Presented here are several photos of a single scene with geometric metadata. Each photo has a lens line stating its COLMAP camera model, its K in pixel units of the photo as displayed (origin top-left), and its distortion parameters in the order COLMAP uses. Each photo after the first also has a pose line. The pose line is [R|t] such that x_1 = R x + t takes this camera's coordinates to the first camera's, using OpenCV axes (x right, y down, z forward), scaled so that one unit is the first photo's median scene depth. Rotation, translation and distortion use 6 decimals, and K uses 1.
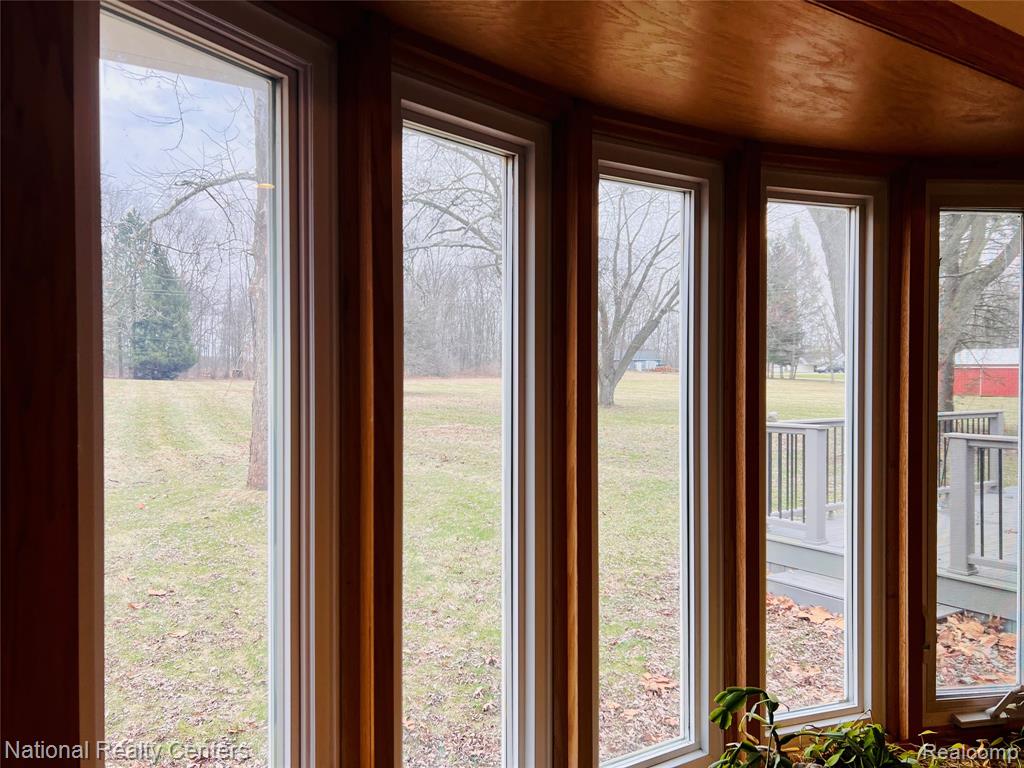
lens RADIAL K [[772.2, 0, 512.0], [0, 772.2, 384.0], [0, 0, 1]] dist [0.078641, -0.104142]
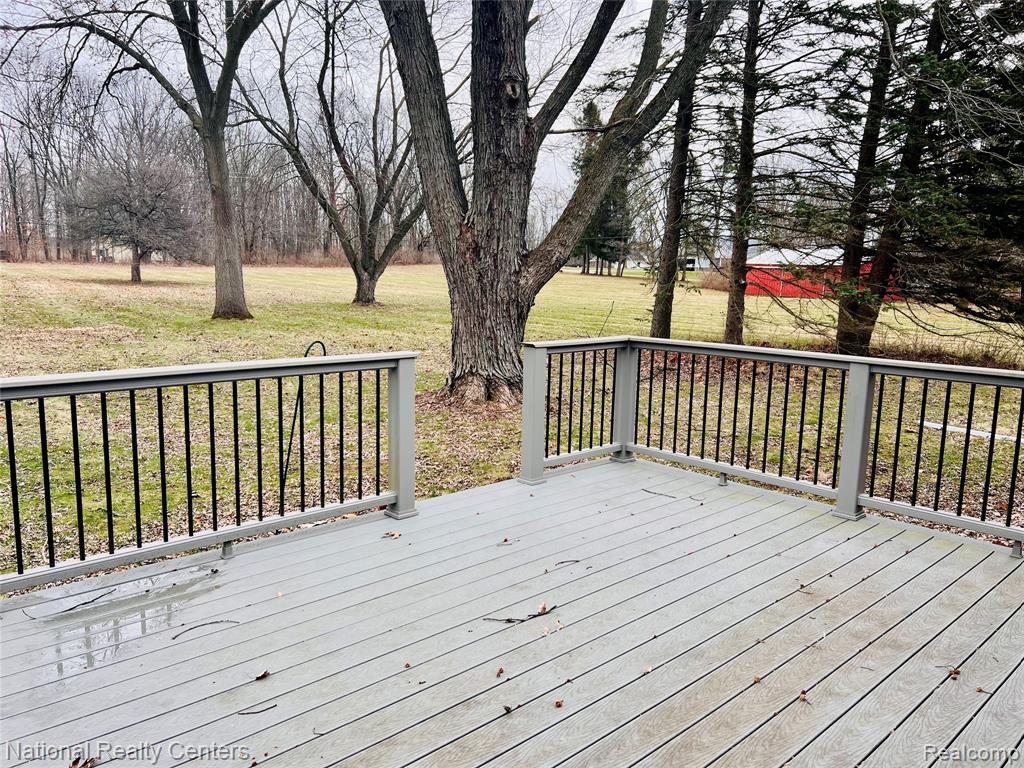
lens RADIAL K [[777.7, 0, 516.8], [0, 777.7, 389.6], [0, 0, 1]] dist [0.077103, -0.099095]
pose [[0.982786, -0.005460, 0.184668, 0.102160], [-0.021068, 0.989730, 0.141387, -0.002307], [-0.183543, -0.142844, 0.972578, 0.088353]]
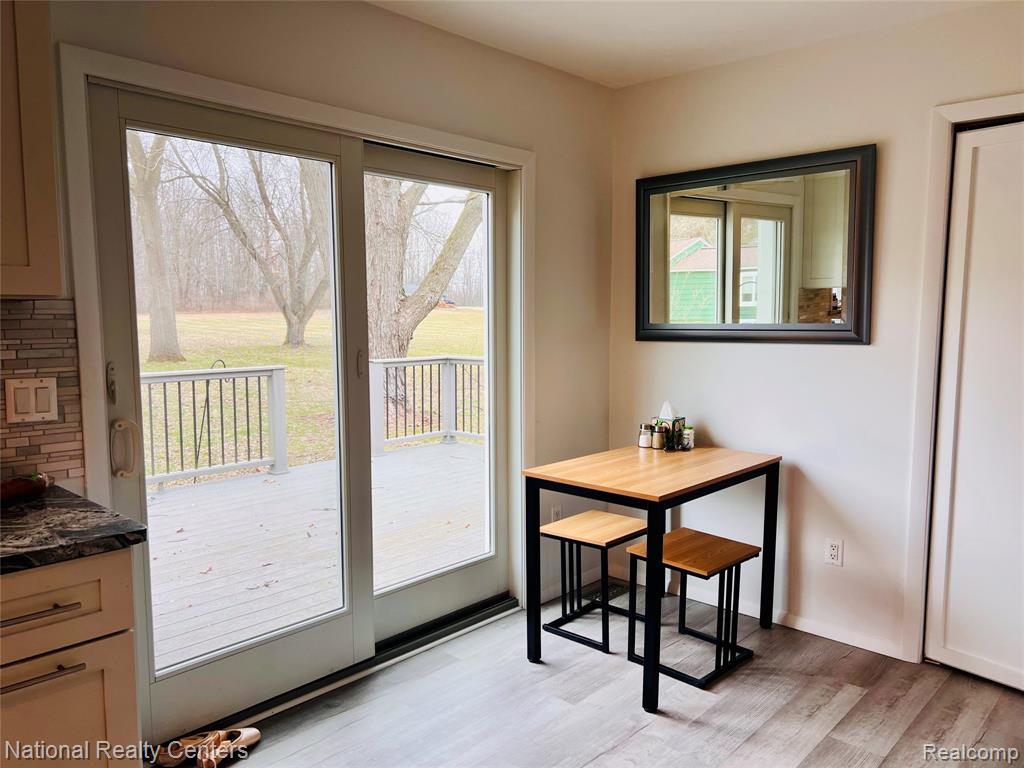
lens RADIAL K [[772.2, 0, 512.0], [0, 772.2, 384.0], [0, 0, 1]] dist [0.078641, -0.104142]
pose [[0.967577, -0.024226, 0.251413, 0.111116], [0.003014, 0.996426, 0.084415, -0.001996], [-0.252560, -0.080921, 0.964192, 0.036218]]
